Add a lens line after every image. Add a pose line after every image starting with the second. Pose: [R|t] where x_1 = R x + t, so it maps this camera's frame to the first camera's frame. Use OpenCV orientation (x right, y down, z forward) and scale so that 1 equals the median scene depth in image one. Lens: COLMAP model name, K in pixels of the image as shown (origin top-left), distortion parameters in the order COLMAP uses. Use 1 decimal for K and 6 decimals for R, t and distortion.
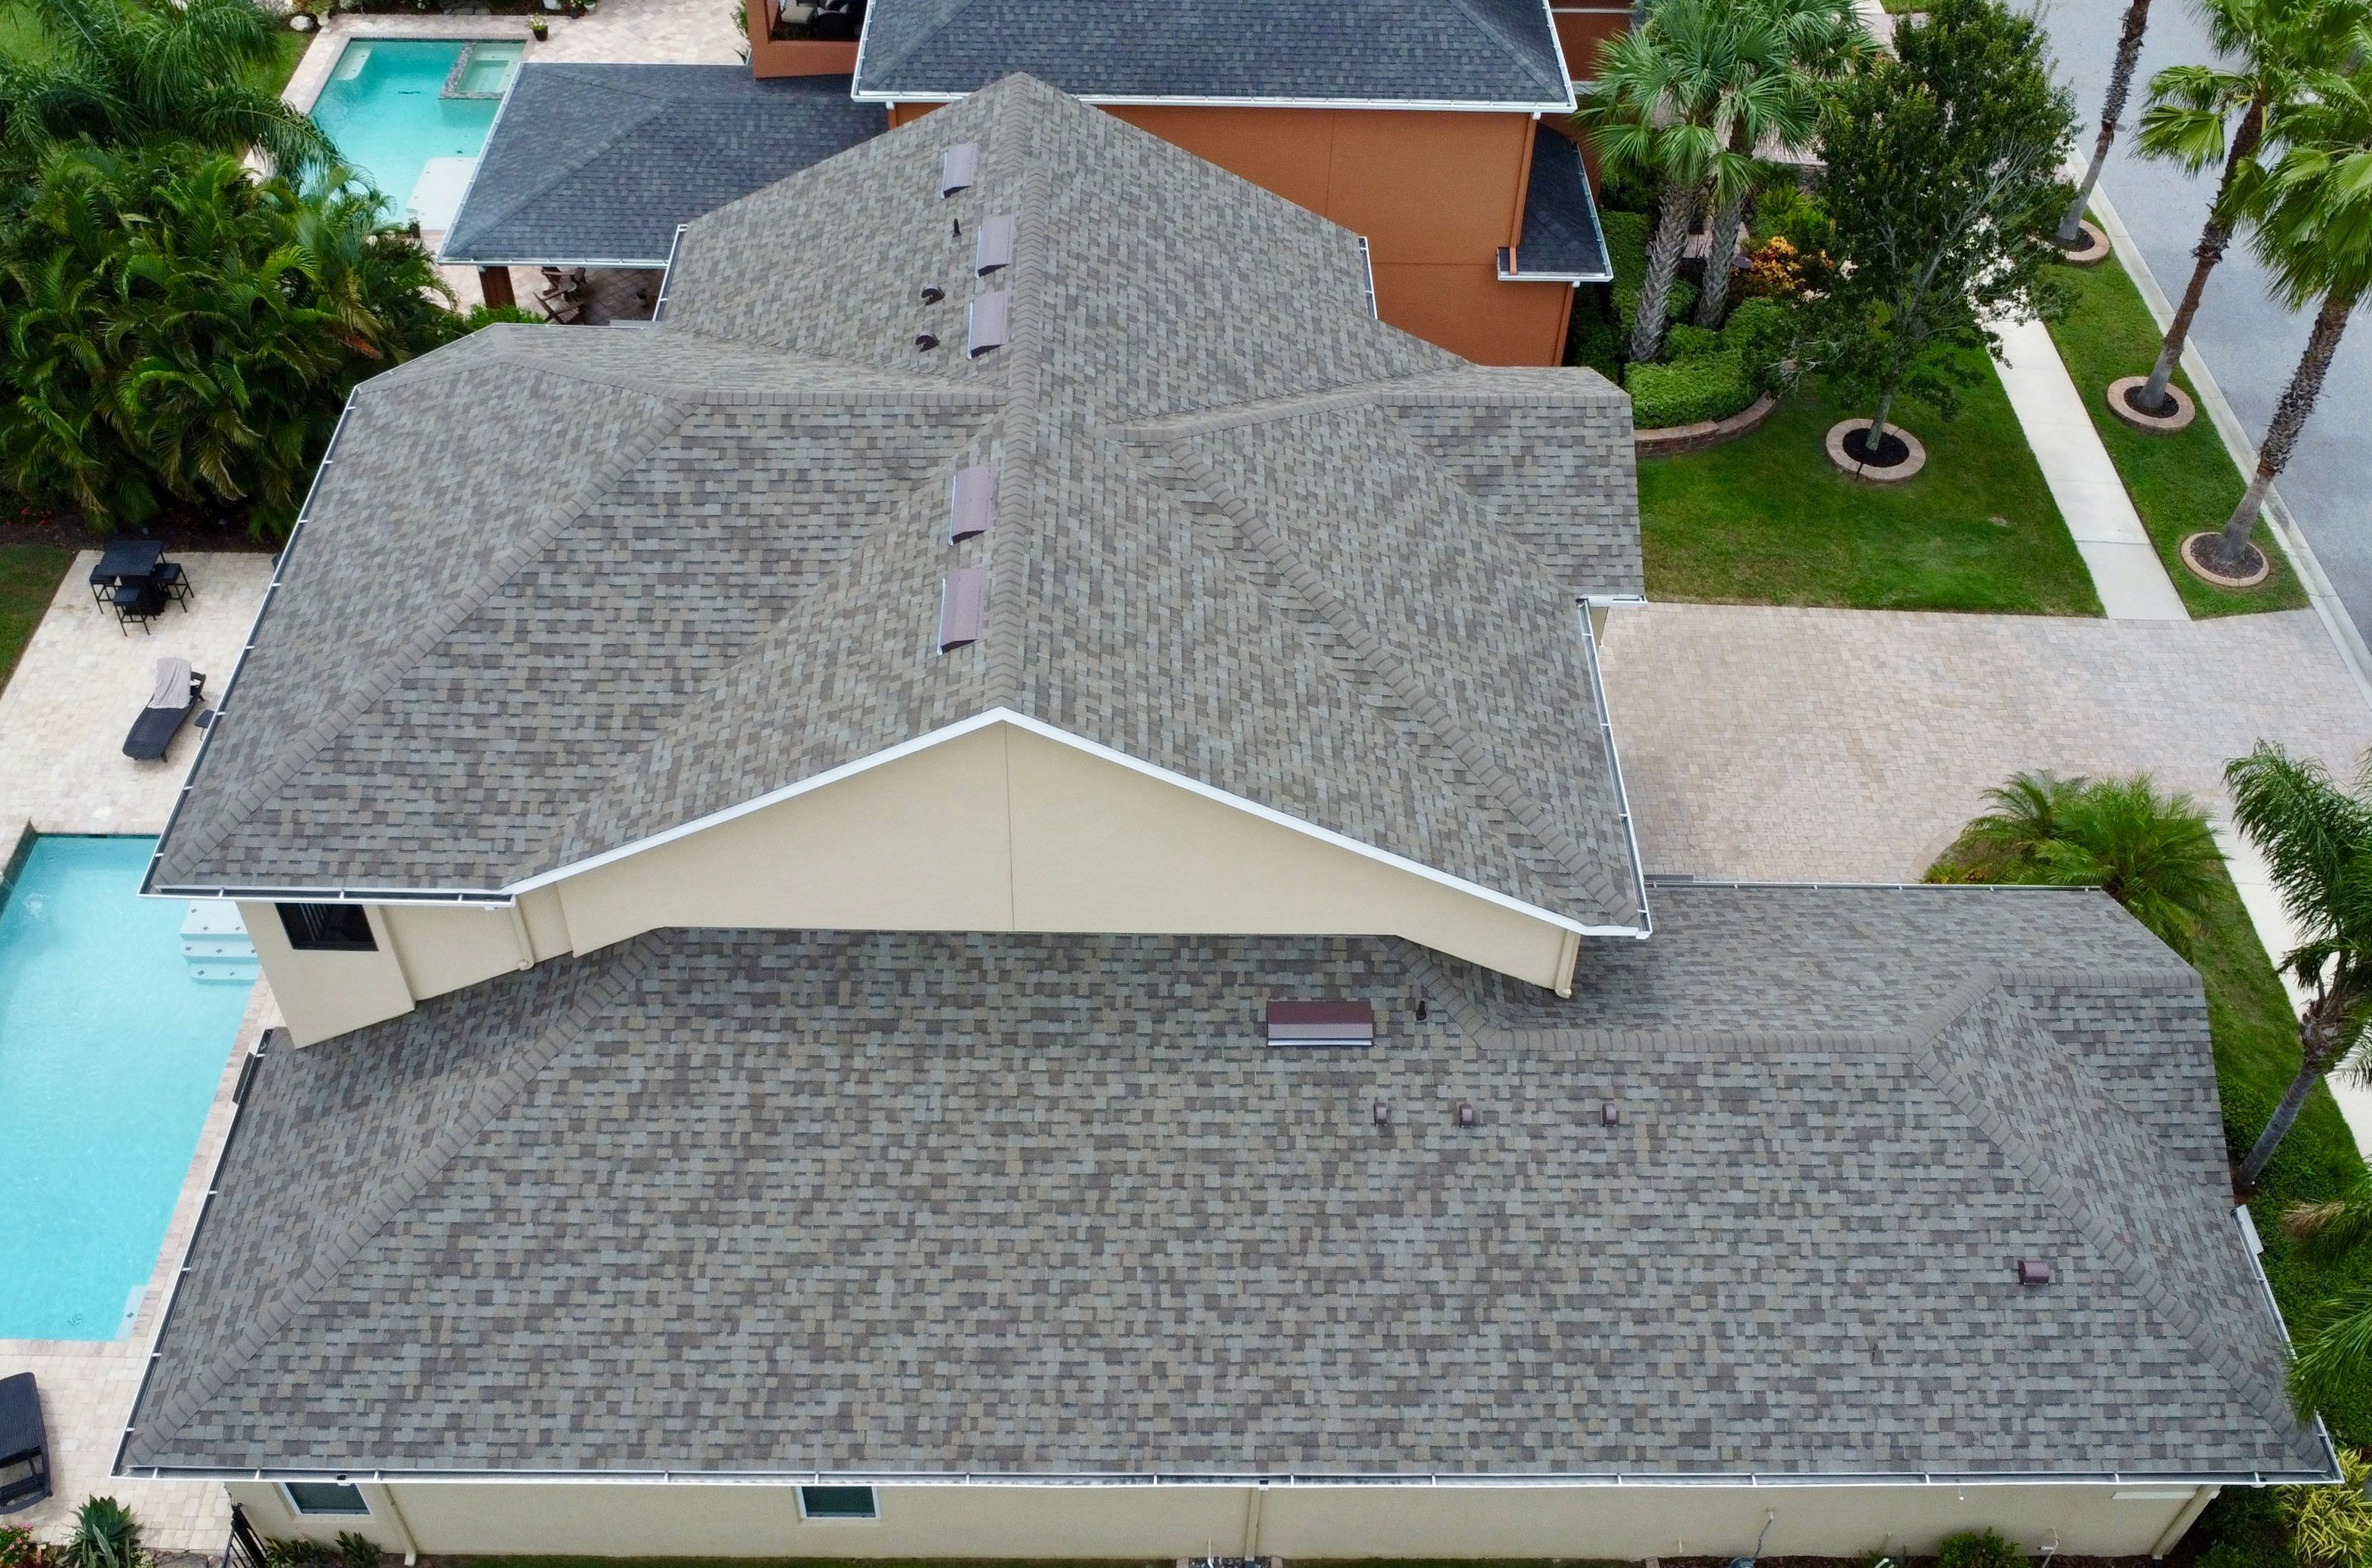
lens RADIAL K [[2184.0, 0, 1173.3], [0, 2184.0, 803.0], [0, 0, 1]] dist [-0.024437, 0.000000]
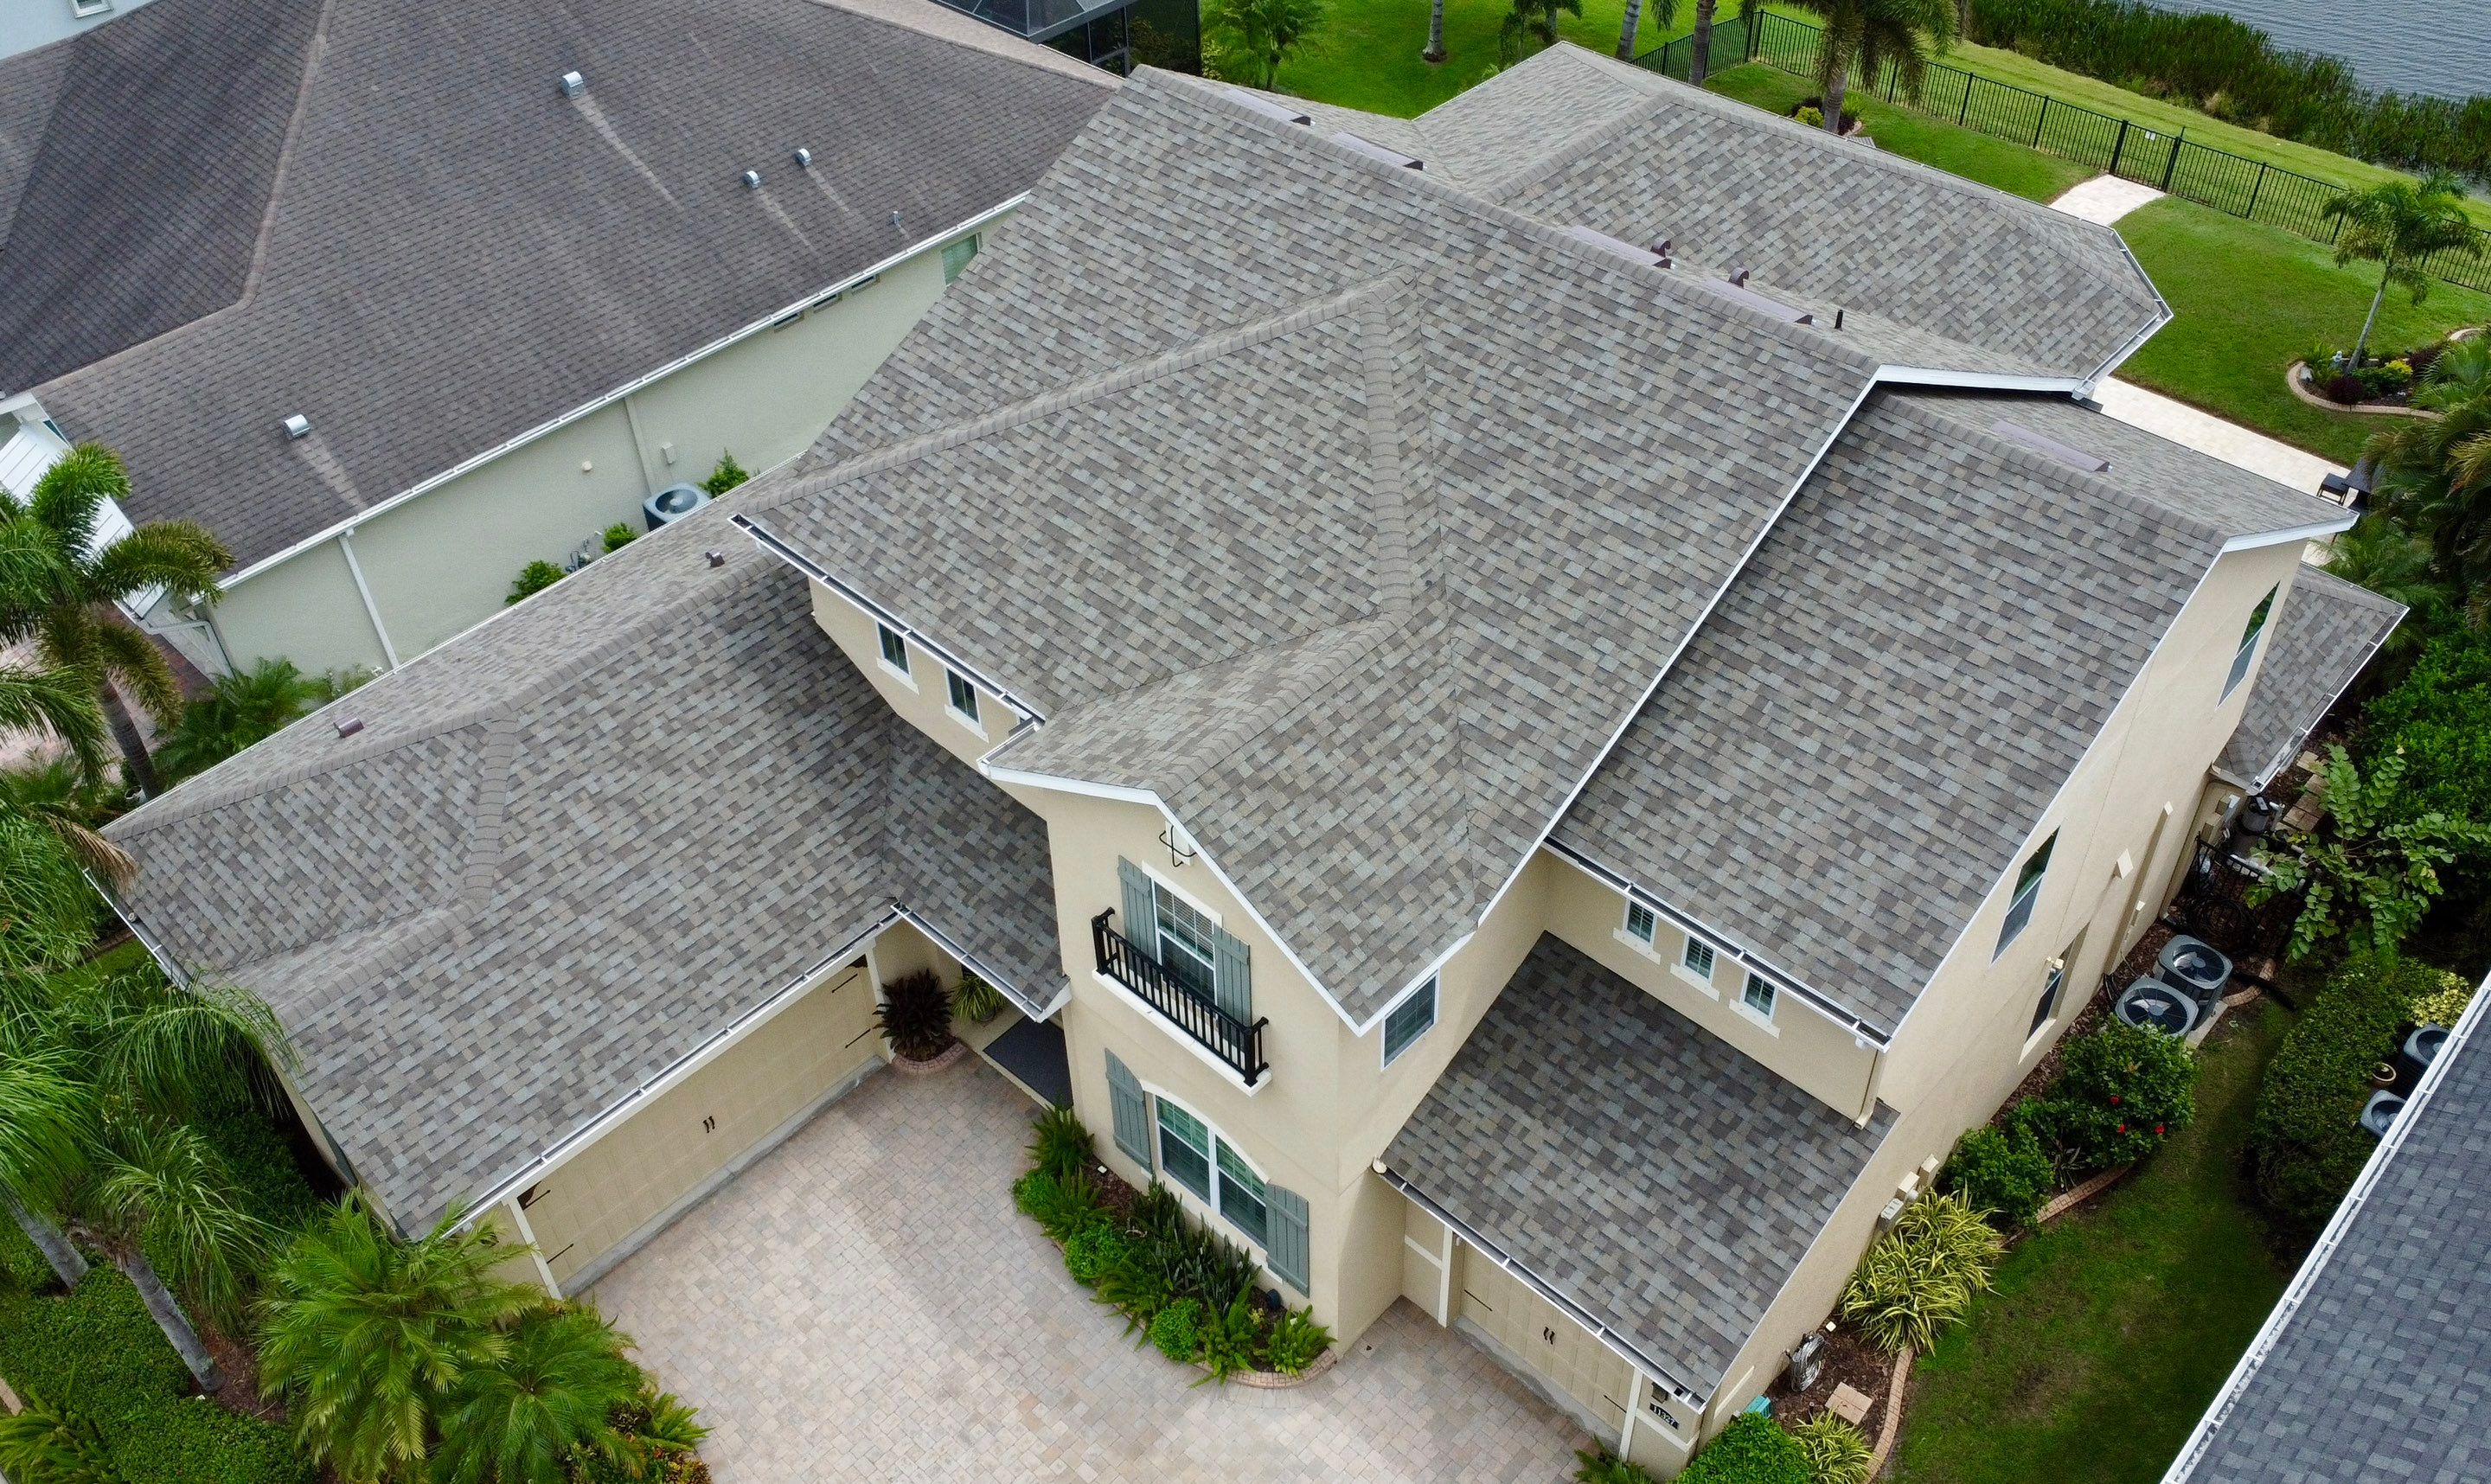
lens RADIAL K [[2061.9, 0, 1264.7], [0, 2061.9, 735.8], [0, 0, 1]] dist [-0.013200, -0.034853]
pose [[-0.693552, 0.474350, -0.542197, 0.634881], [-0.512090, 0.204751, 0.834171, -0.899889], [0.506704, 0.856195, 0.100905, 1.117556]]
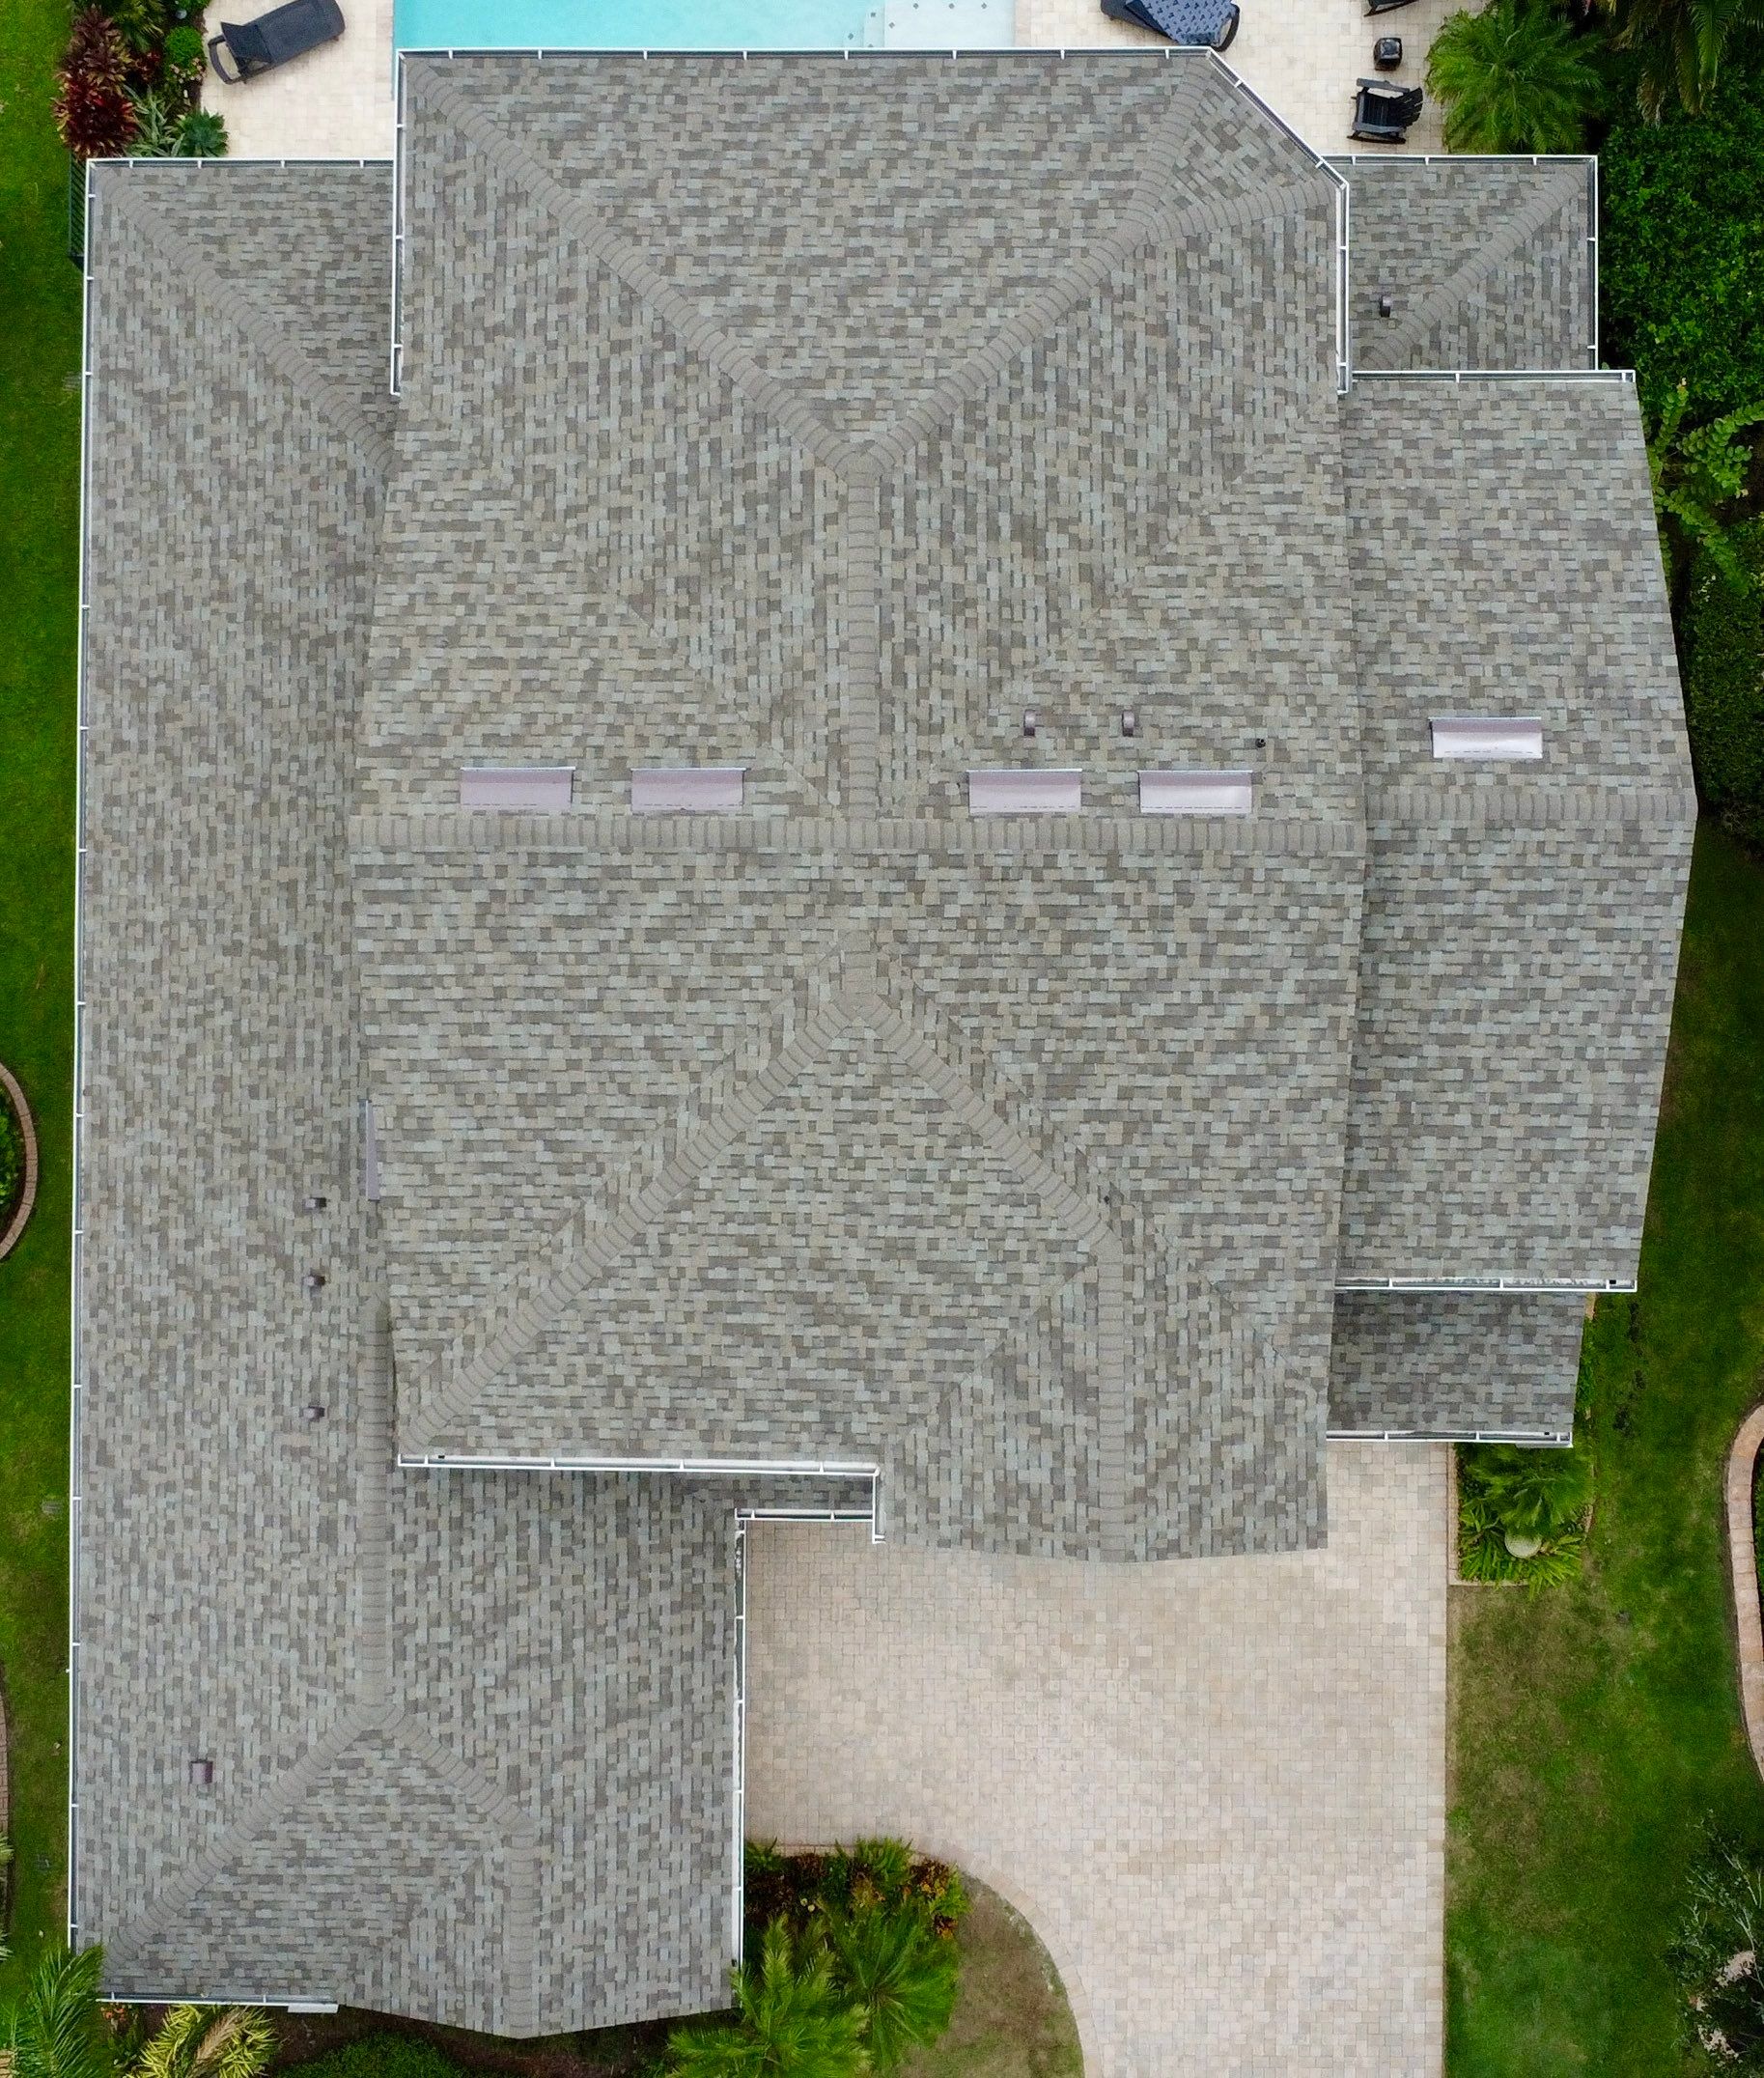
lens RADIAL K [[2792.6, 0, 890.3], [0, 2792.6, 1033.1], [0, 0, 1]] dist [-0.026448, 0.000000]
pose [[-0.016881, 0.998940, -0.042828, 0.064442], [-0.701719, 0.018677, 0.712209, -1.064291], [0.712253, 0.042076, 0.700660, 0.215928]]
